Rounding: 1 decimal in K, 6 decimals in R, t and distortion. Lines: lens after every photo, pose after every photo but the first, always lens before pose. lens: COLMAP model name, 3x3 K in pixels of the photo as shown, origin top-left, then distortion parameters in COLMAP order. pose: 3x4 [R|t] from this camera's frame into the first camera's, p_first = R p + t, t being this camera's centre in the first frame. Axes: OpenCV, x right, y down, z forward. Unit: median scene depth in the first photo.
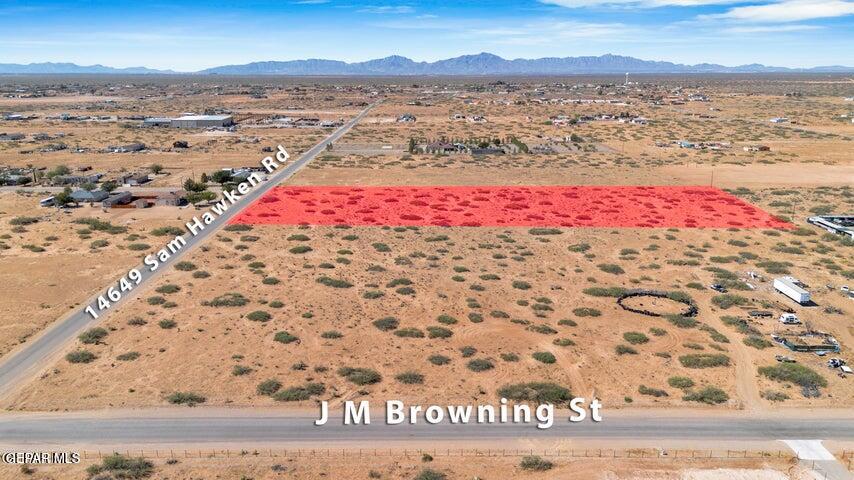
lens RADIAL K [[601.2, 0, 427.0], [0, 601.2, 240.0], [0, 0, 1]] dist [0.043237, -0.004210]
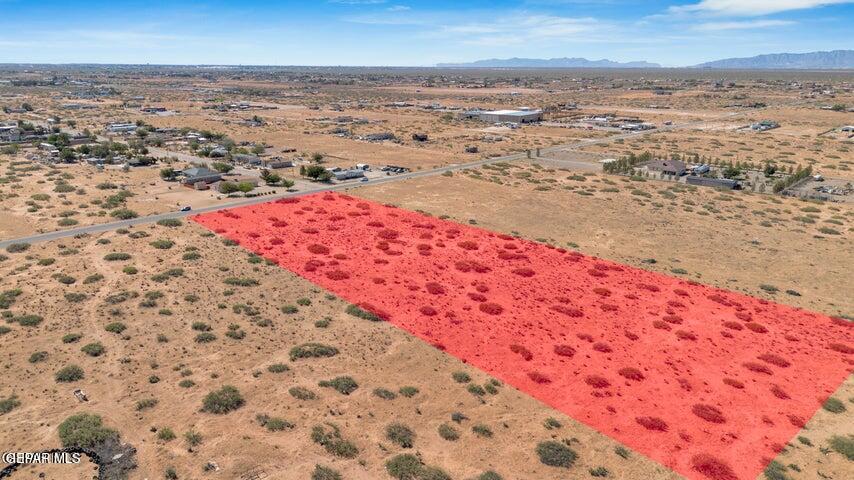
lens RADIAL K [[601.2, 0, 427.0], [0, 601.2, 240.0], [0, 0, 1]] dist [0.043237, -0.004210]
pose [[0.722947, 0.197477, -0.662080, 0.803036], [-0.189791, 0.978180, 0.084520, -0.192278], [0.664324, 0.064553, 0.744652, 0.669149]]
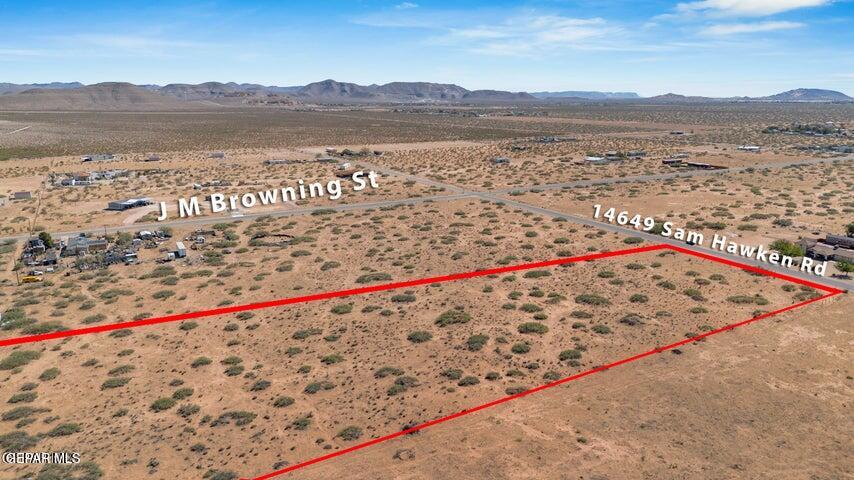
lens RADIAL K [[601.2, 0, 427.0], [0, 601.2, 240.0], [0, 0, 1]] dist [0.043237, -0.004210]
pose [[-0.878100, 0.112130, -0.465152, 0.652889], [-0.126926, 0.882736, 0.452401, -0.583437], [0.461335, 0.456294, -0.760898, 2.058216]]
